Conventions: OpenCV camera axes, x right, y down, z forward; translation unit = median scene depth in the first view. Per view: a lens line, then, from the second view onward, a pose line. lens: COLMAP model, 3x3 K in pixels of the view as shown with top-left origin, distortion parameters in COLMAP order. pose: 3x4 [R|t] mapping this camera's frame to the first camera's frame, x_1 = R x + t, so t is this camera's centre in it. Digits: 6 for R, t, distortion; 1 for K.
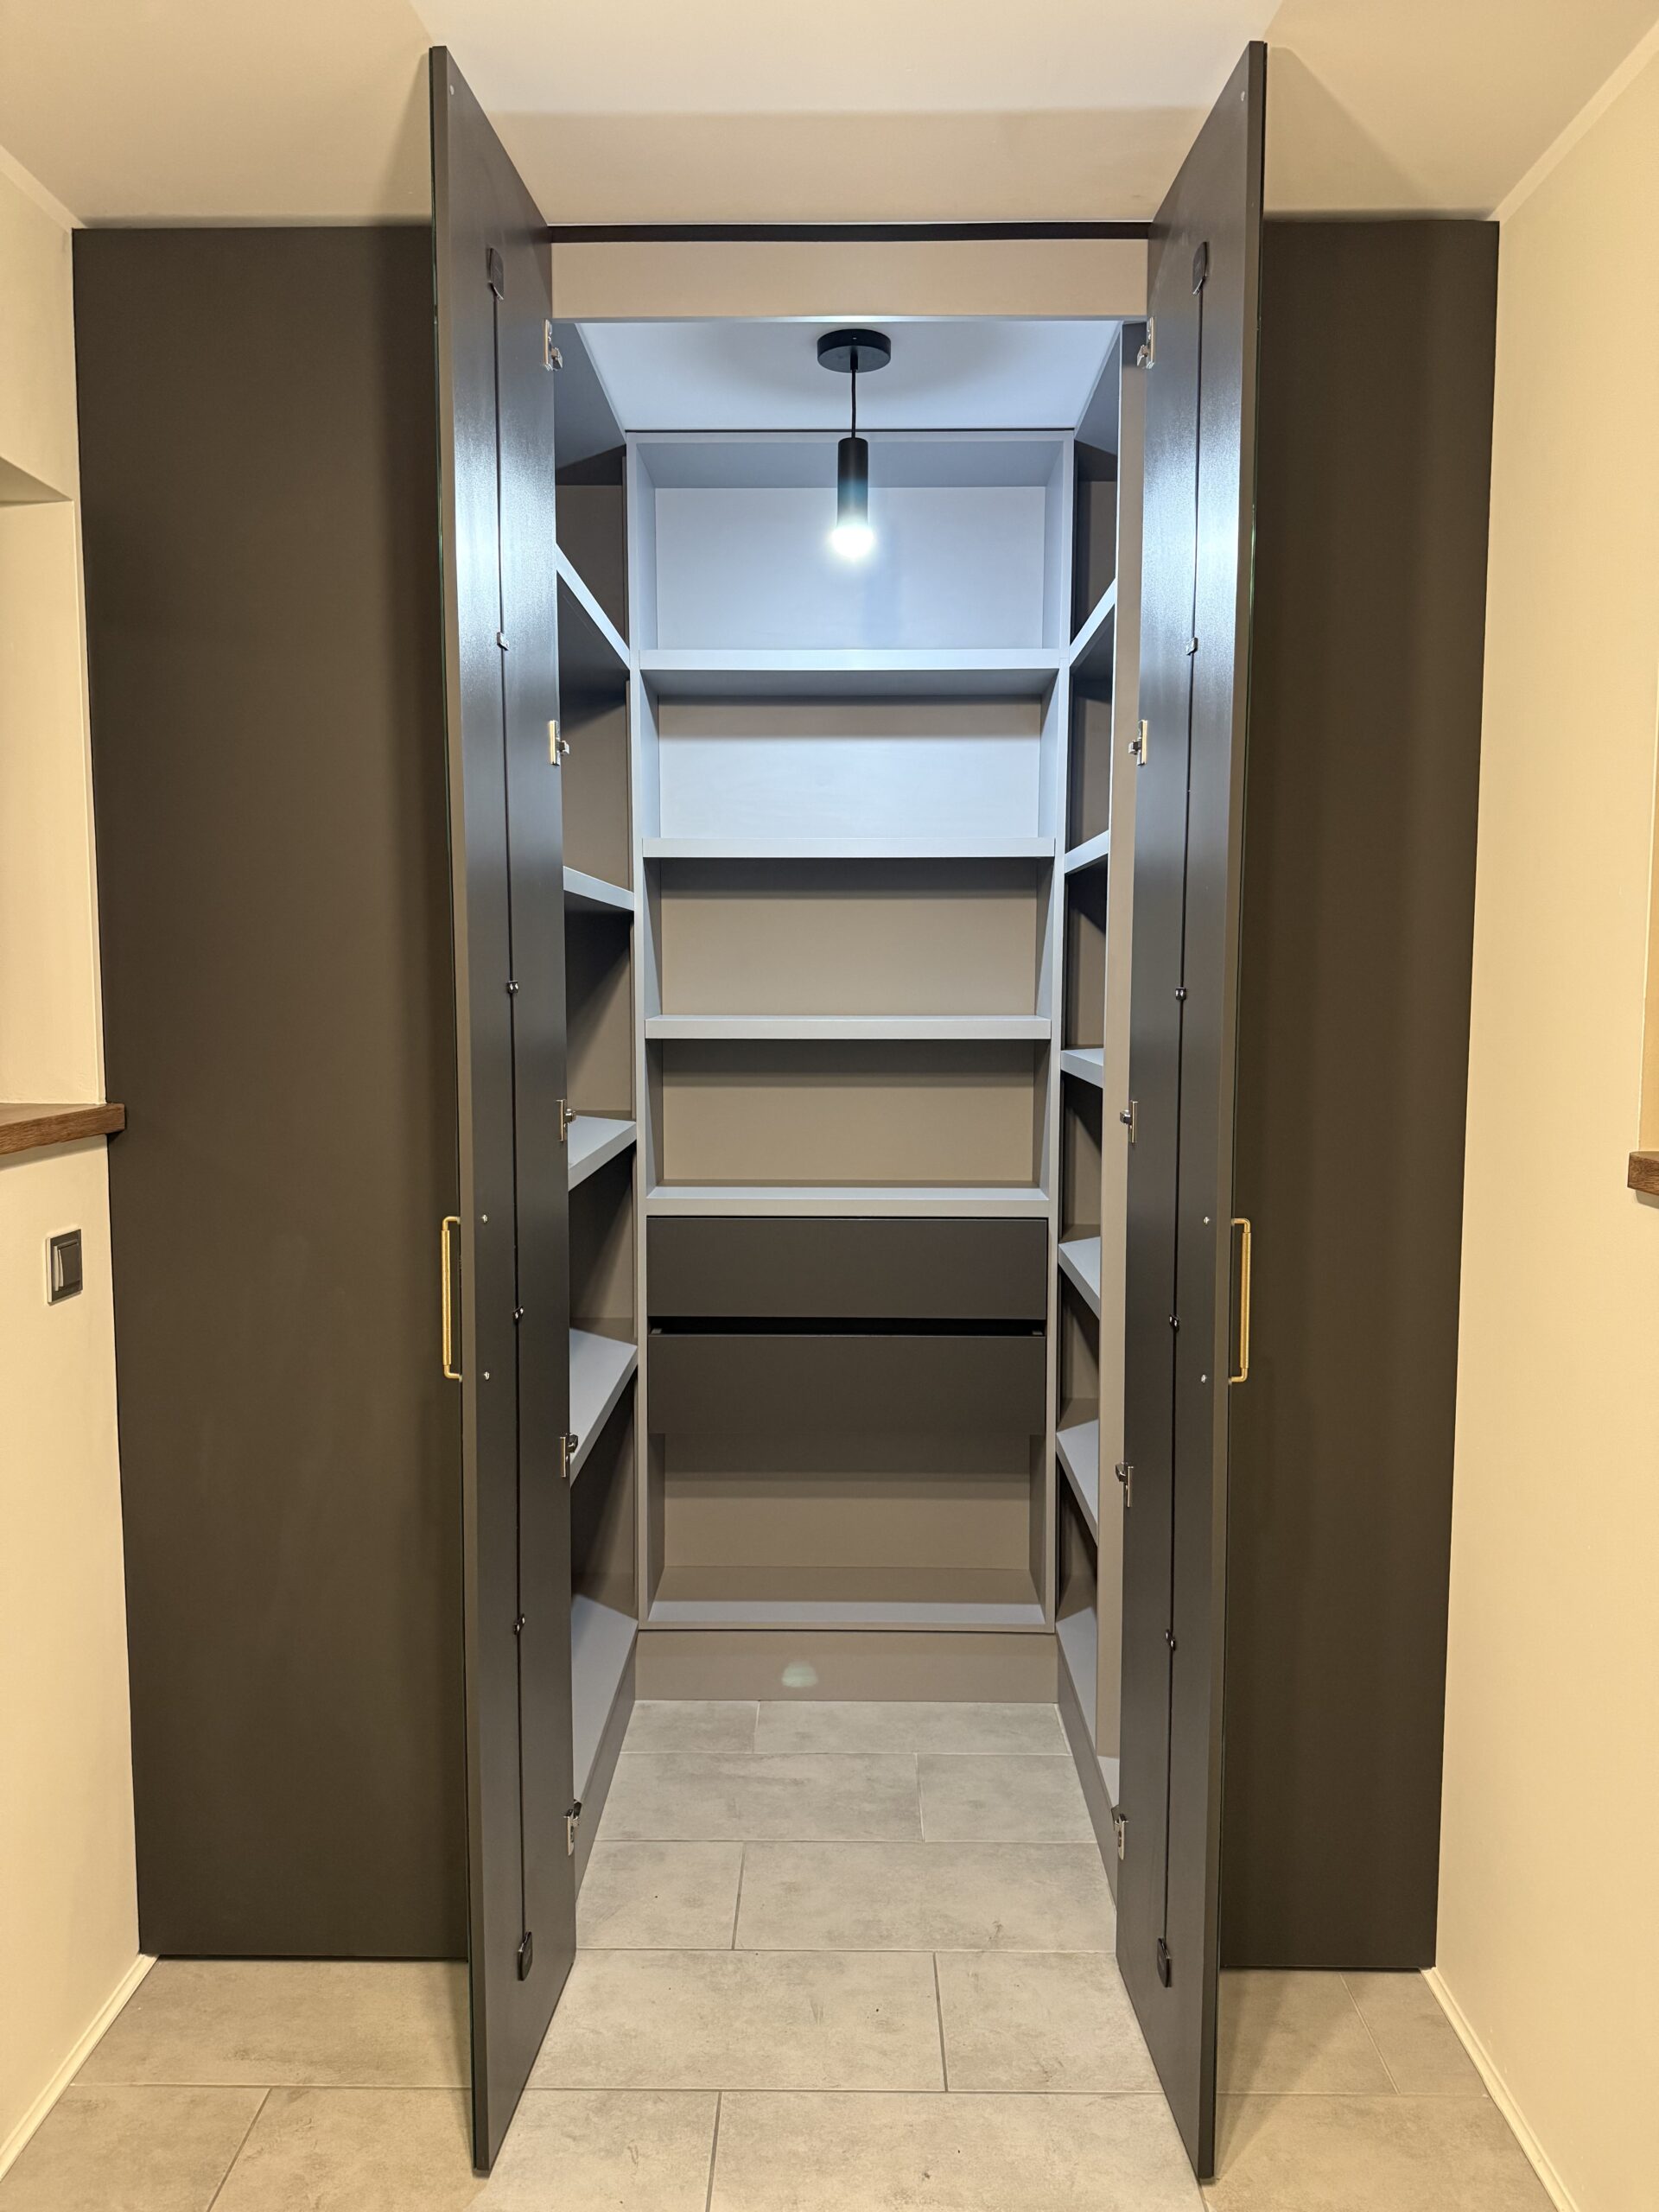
lens RADIAL K [[1558.9, 0, 828.0], [0, 1558.9, 1118.1], [0, 0, 1]] dist [0.083450, -0.108249]
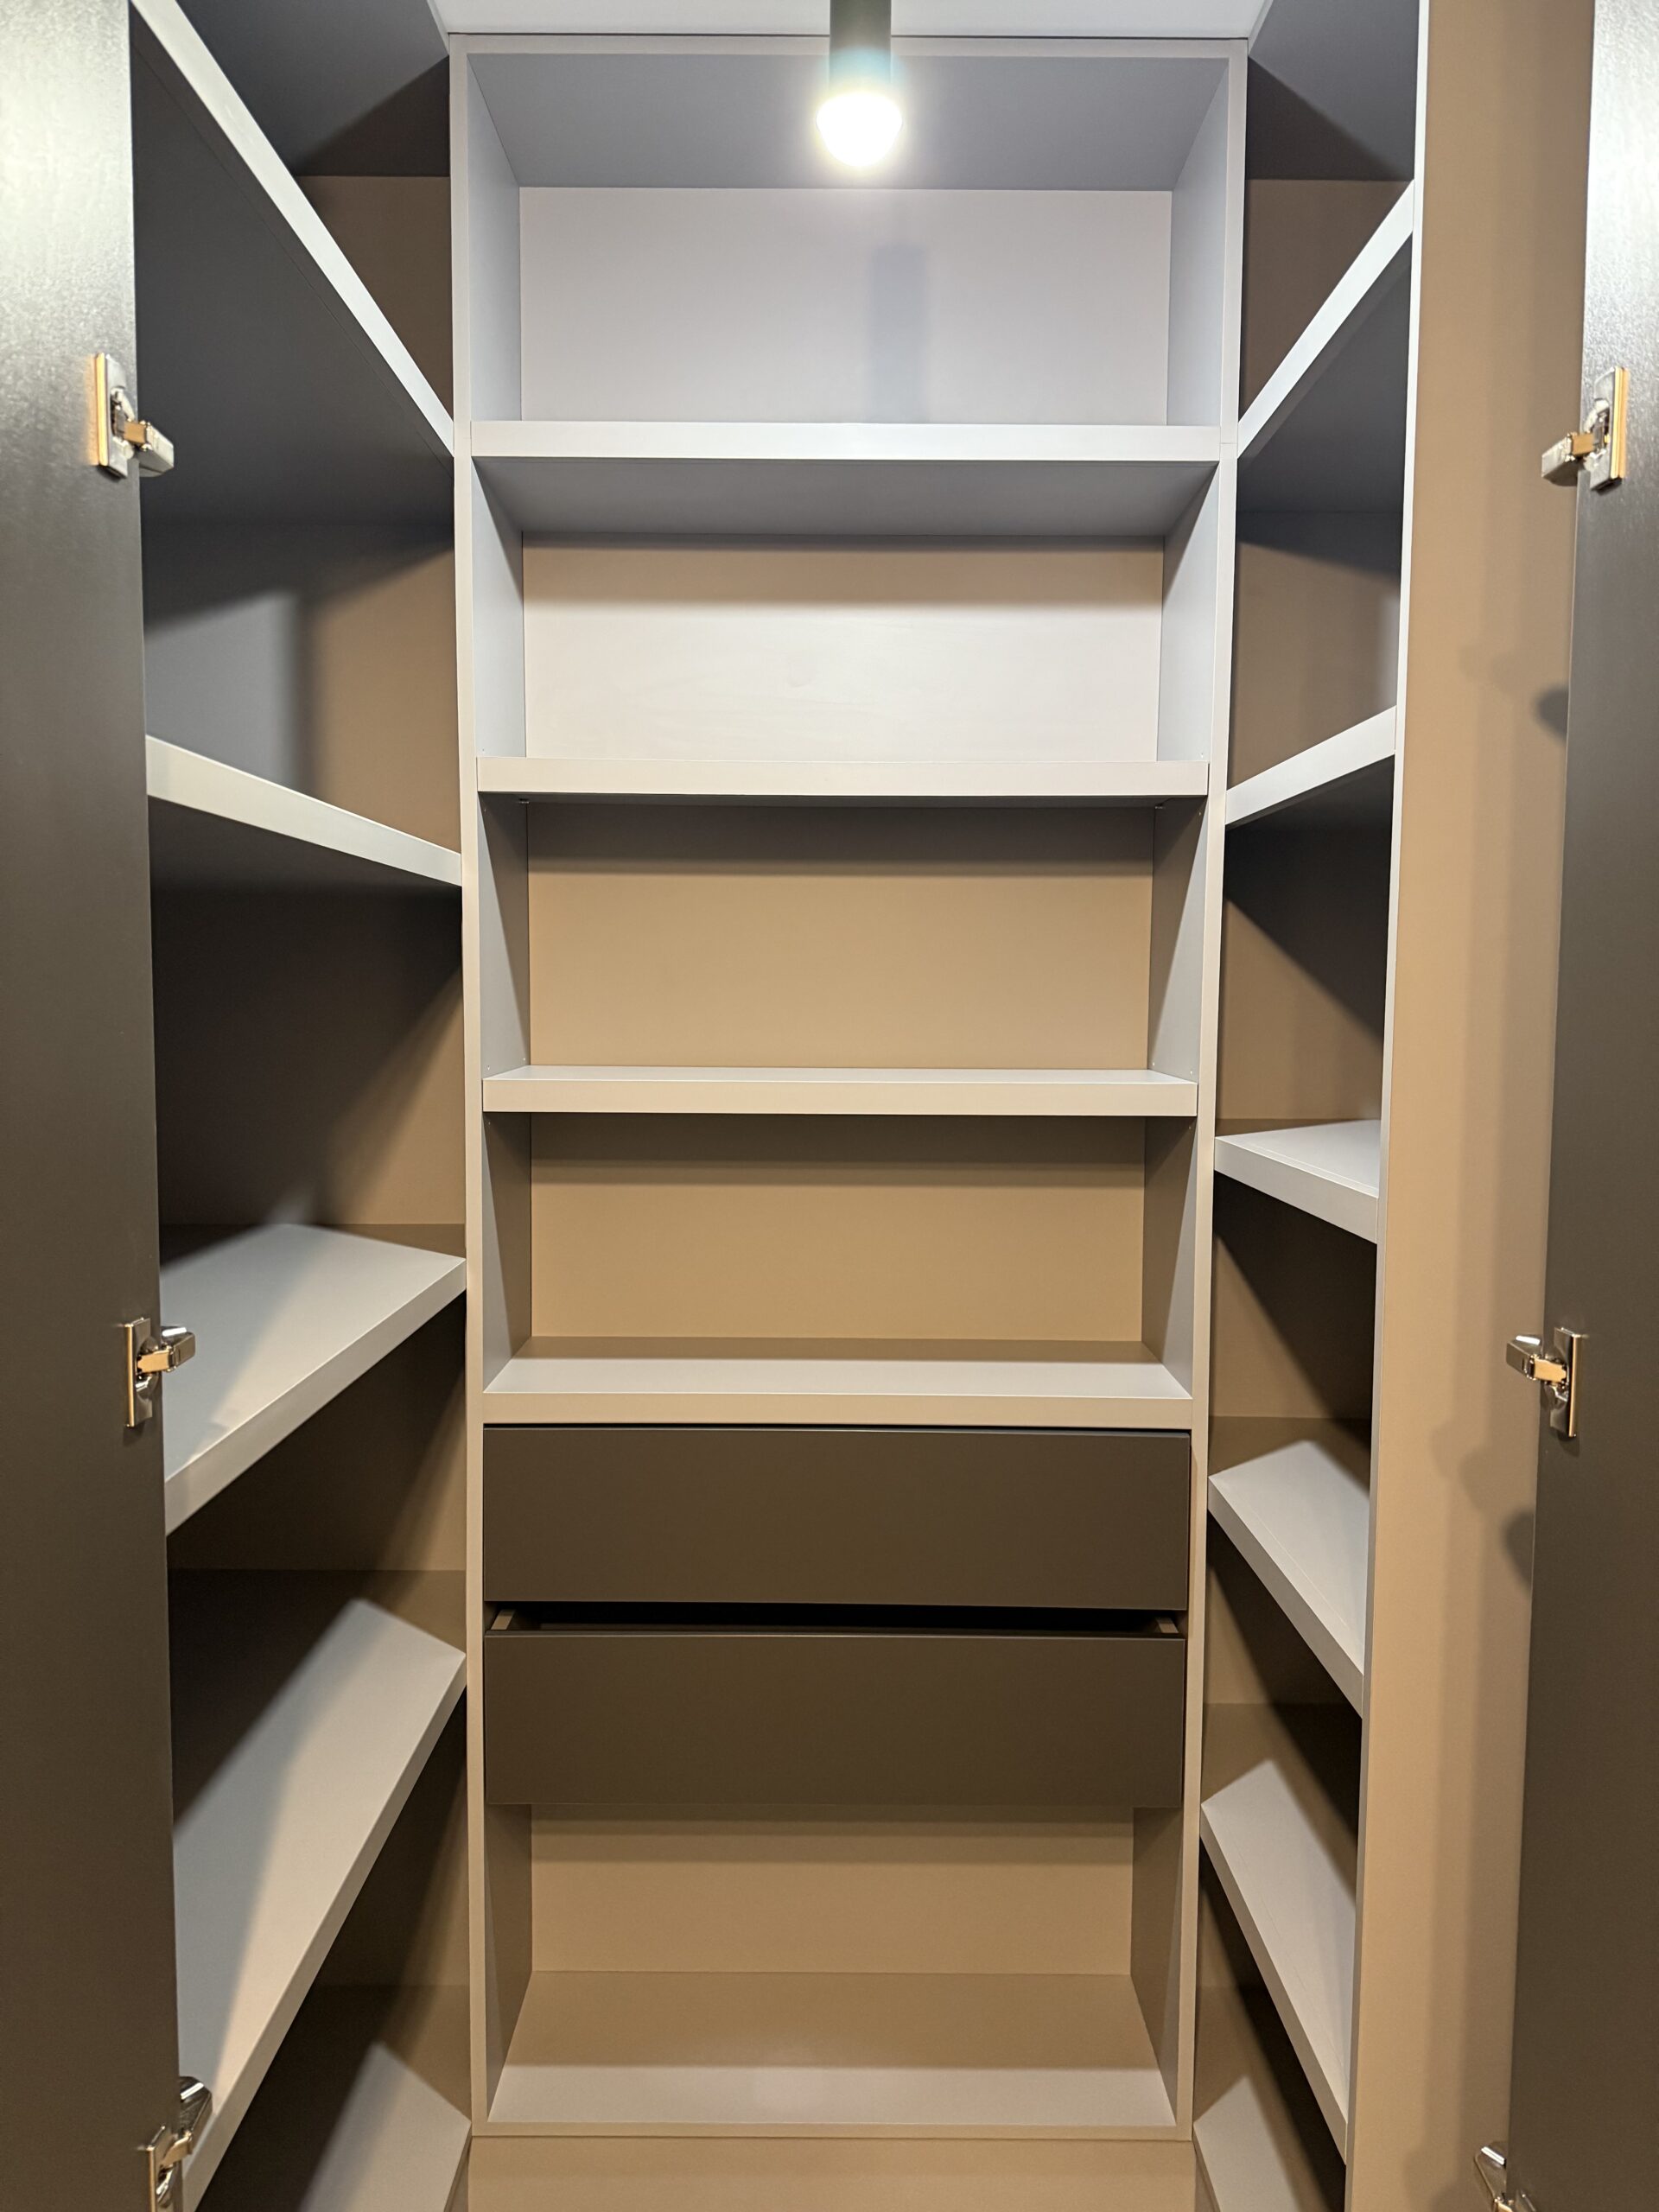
lens RADIAL K [[1558.9, 0, 828.0], [0, 1558.9, 1118.1], [0, 0, 1]] dist [0.083450, -0.108249]
pose [[0.999885, 0.004567, 0.014445, 0.000011], [-0.004424, 0.999940, -0.009972, -0.043823], [-0.014490, 0.009907, 0.999846, 0.431166]]
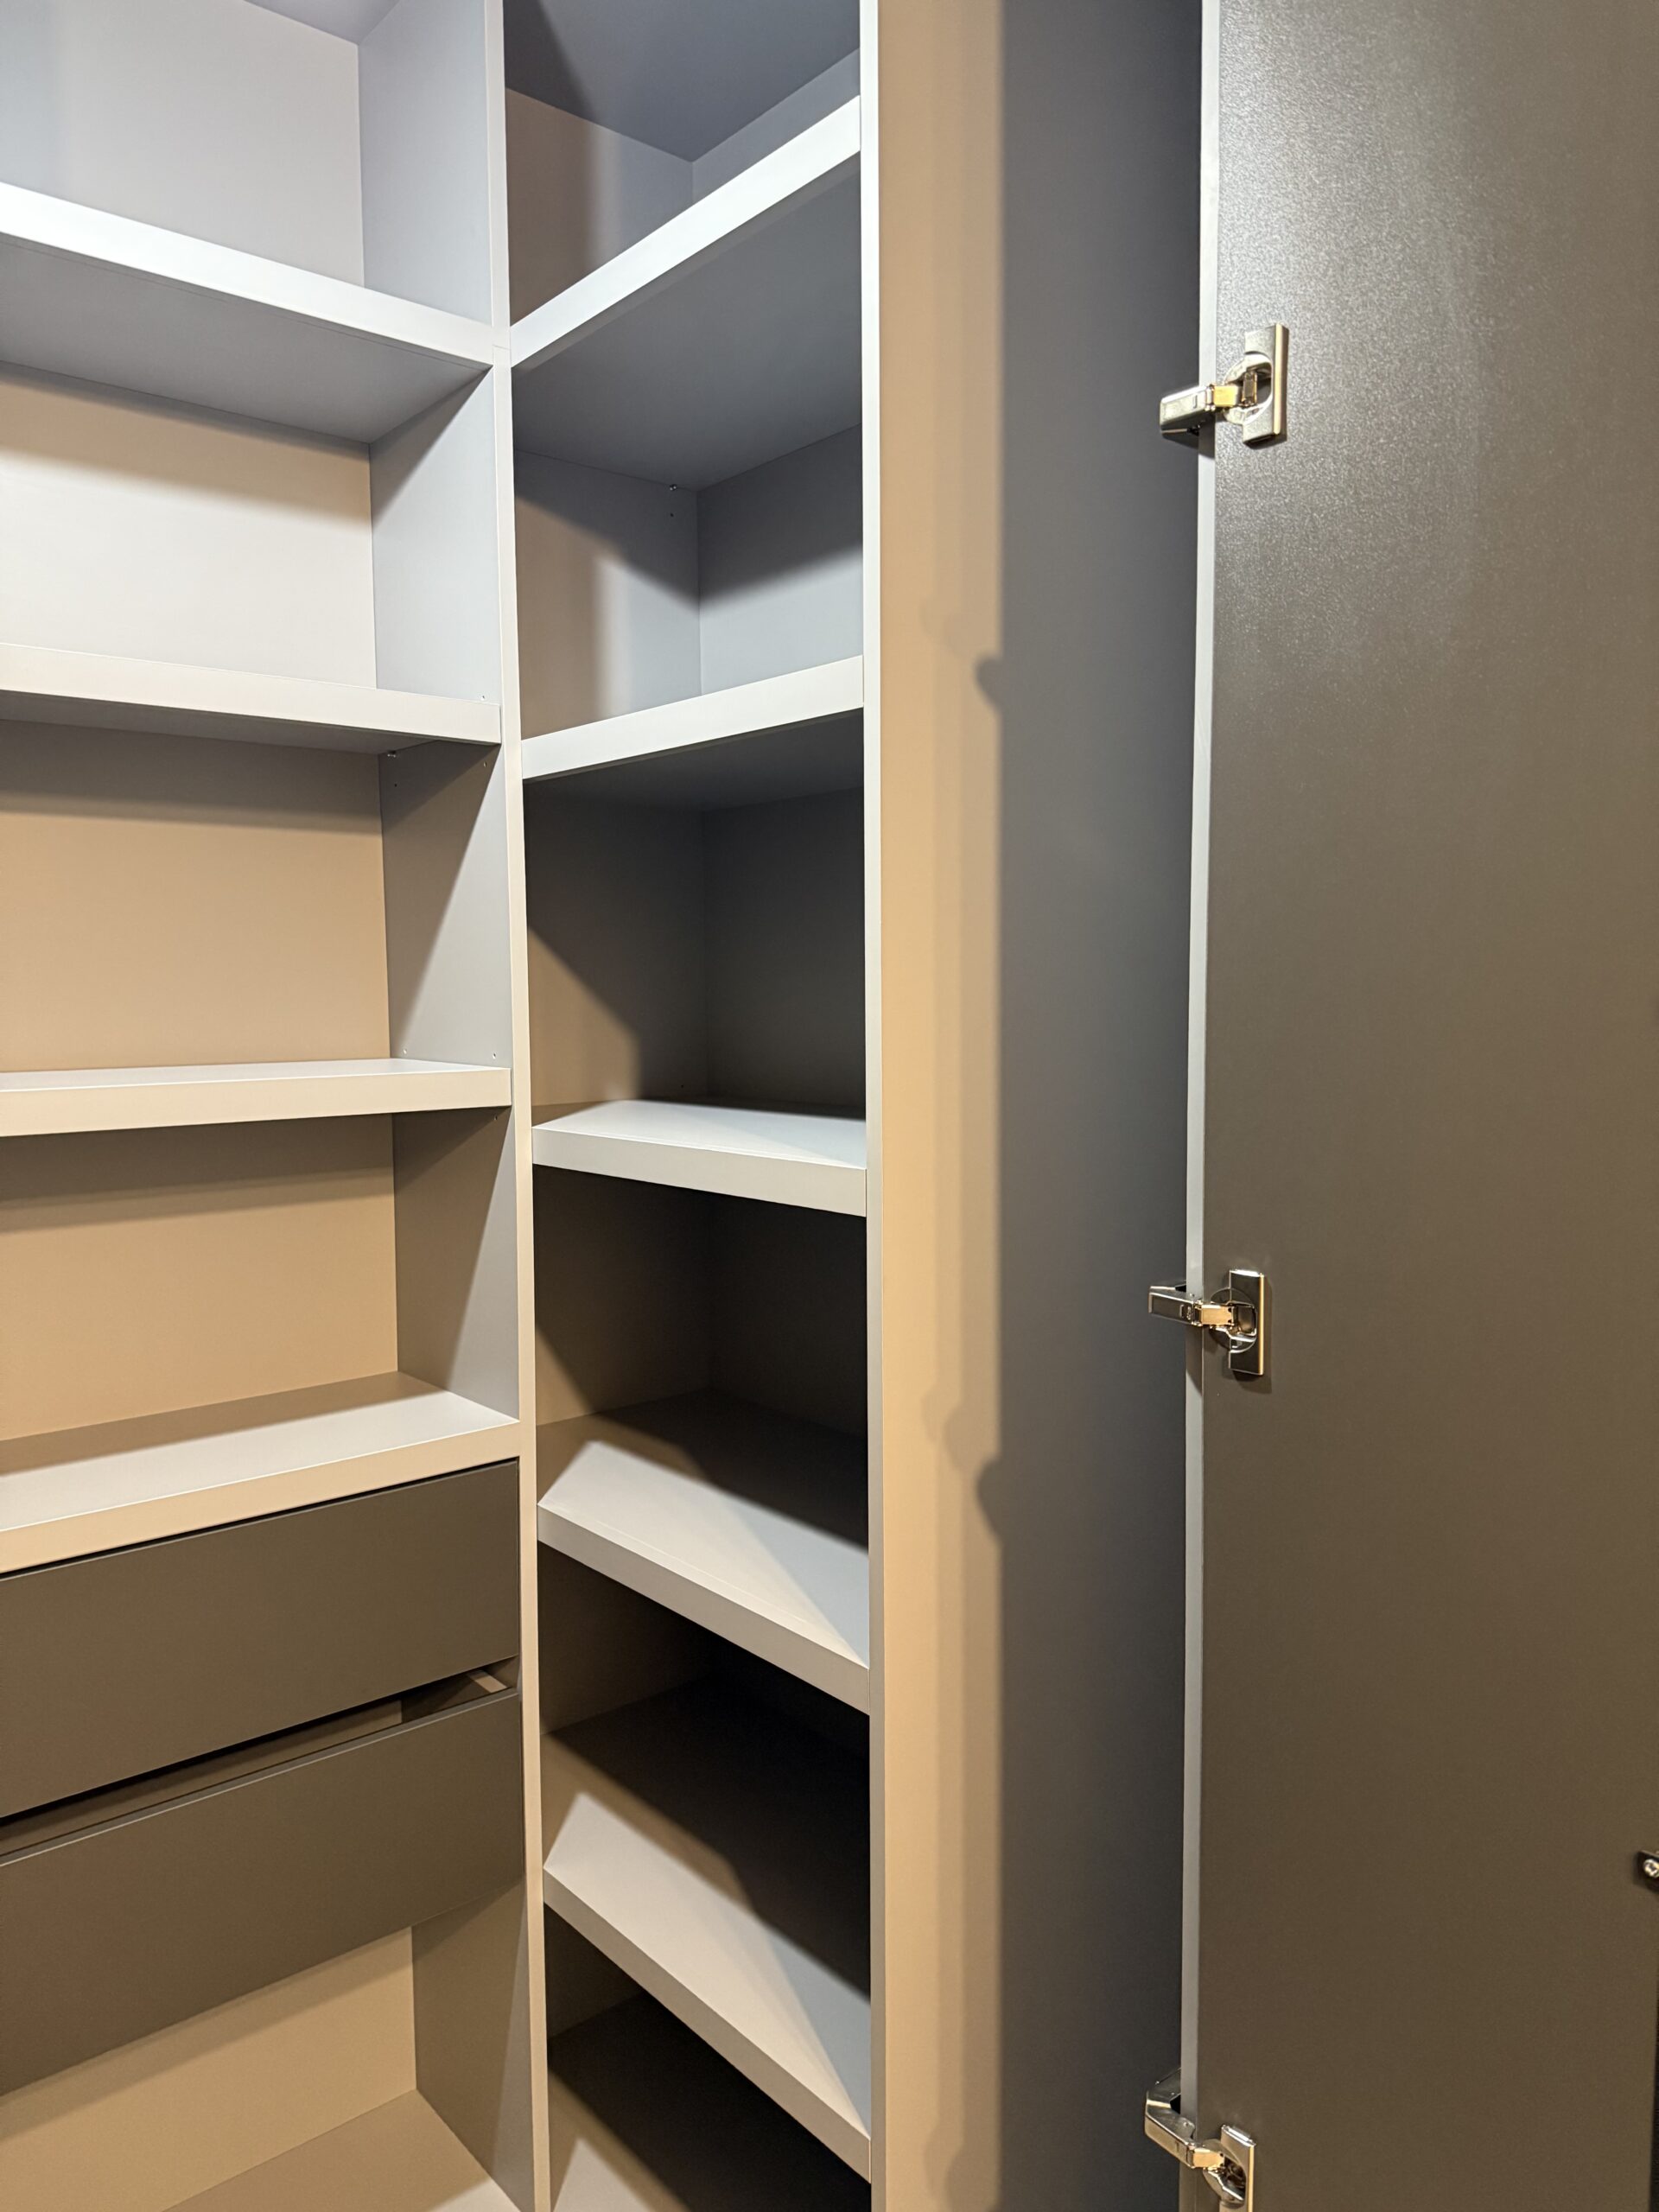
lens RADIAL K [[1558.9, 0, 828.0], [0, 1558.9, 1118.1], [0, 0, 1]] dist [0.083450, -0.108249]
pose [[0.754047, -0.062039, 0.653885, -0.110966], [0.069493, 0.997477, 0.014500, -0.046779], [-0.653134, 0.034507, 0.756455, 0.546783]]
